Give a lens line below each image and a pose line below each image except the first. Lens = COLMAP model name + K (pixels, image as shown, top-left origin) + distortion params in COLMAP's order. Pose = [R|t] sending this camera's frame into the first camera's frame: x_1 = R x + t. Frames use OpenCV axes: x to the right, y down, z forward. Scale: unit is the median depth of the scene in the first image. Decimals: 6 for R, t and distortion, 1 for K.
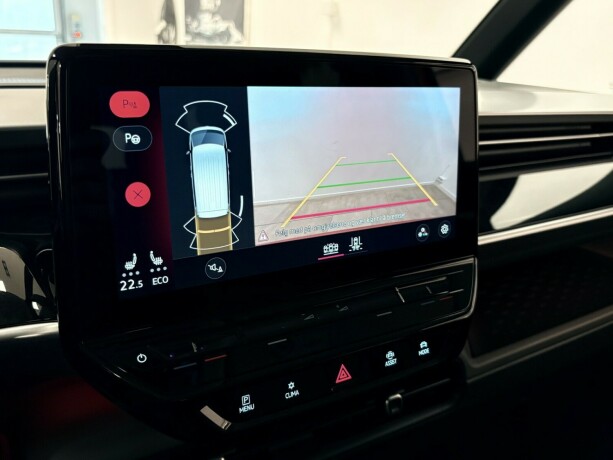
lens RADIAL K [[548.6, 0, 306.0], [0, 548.6, 229.8], [0, 0, 1]] dist [-0.021424, 0.019046]
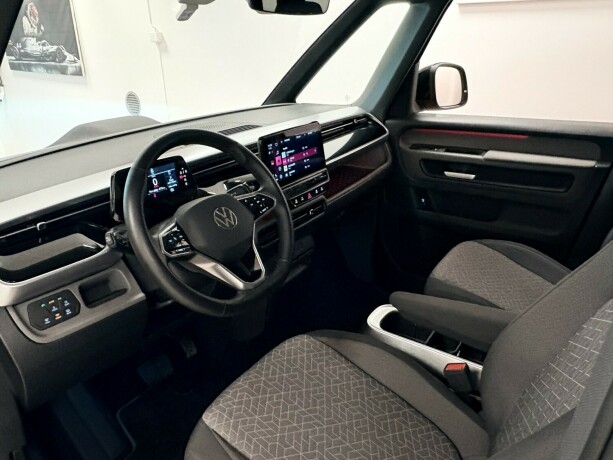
lens RADIAL K [[490.3, 0, 302.5], [0, 490.3, 227.5], [0, 0, 1]] dist [0.001409, 0.001102]
pose [[0.906463, -0.211914, 0.365262, -1.357530], [0.185665, 0.976880, 0.105995, 0.067714], [-0.379279, -0.028264, 0.924850, -2.464746]]
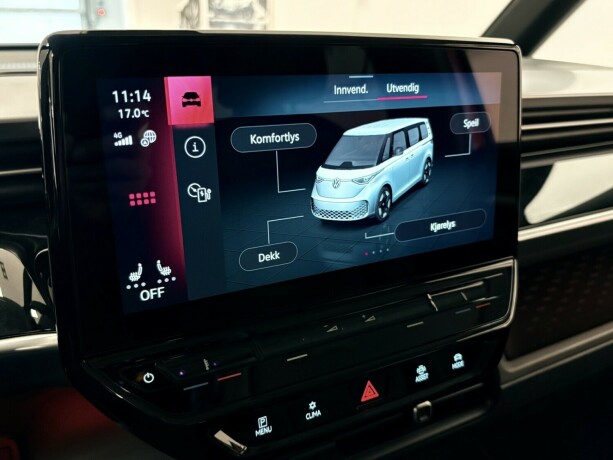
lens RADIAL K [[548.6, 0, 305.0], [0, 548.6, 229.5], [0, 0, 1]] dist [-0.021424, 0.019046]
pose [[0.998968, 0.004047, -0.045237, 0.000606], [-0.002230, 0.999192, 0.040134, -0.036765], [0.045363, -0.039991, 0.998170, 0.081346]]
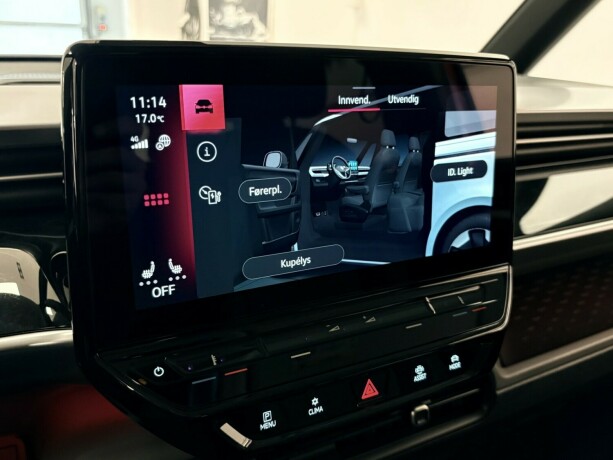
lens RADIAL K [[548.6, 0, 304.9], [0, 548.6, 231.1], [0, 0, 1]] dist [-0.021424, 0.019046]
pose [[0.999113, 0.012997, -0.040045, -0.008367], [-0.012410, 0.999812, 0.014875, -0.019674], [0.040231, -0.014365, 0.999087, 0.045825]]
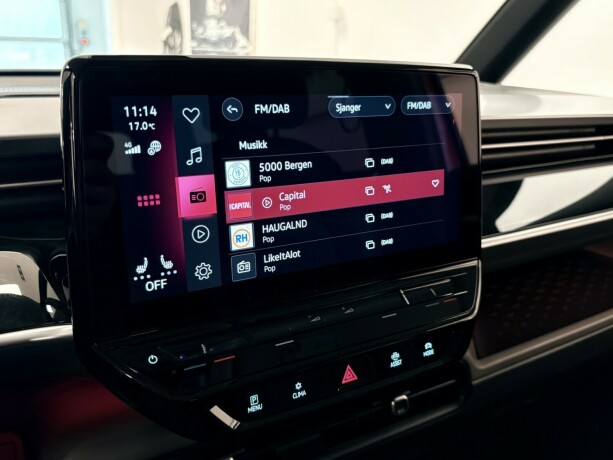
lens RADIAL K [[548.6, 0, 305.7], [0, 548.6, 230.5], [0, 0, 1]] dist [-0.021424, 0.019046]
pose [[0.999910, -0.006078, -0.011976, 0.000542], [0.006007, 0.999964, -0.005947, 0.000311], [0.012011, 0.005875, 0.999911, -0.019662]]
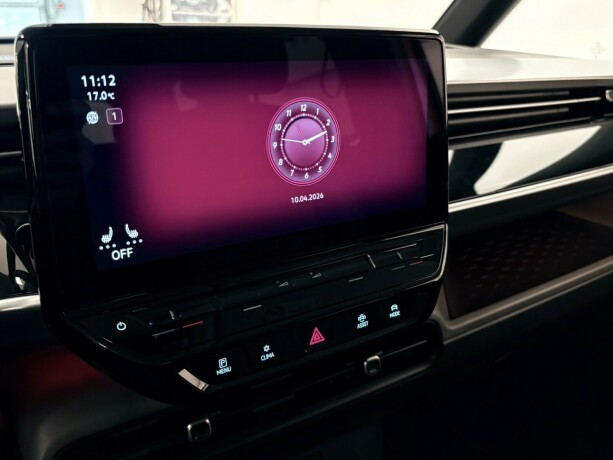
lens RADIAL K [[548.6, 0, 310.3], [0, 548.6, 230.9], [0, 0, 1]] dist [-0.021424, 0.019046]
pose [[0.999589, -0.023871, 0.015881, 0.037650], [0.022960, 0.998206, 0.055304, 0.001182], [-0.017172, -0.054917, 0.998343, -0.035512]]
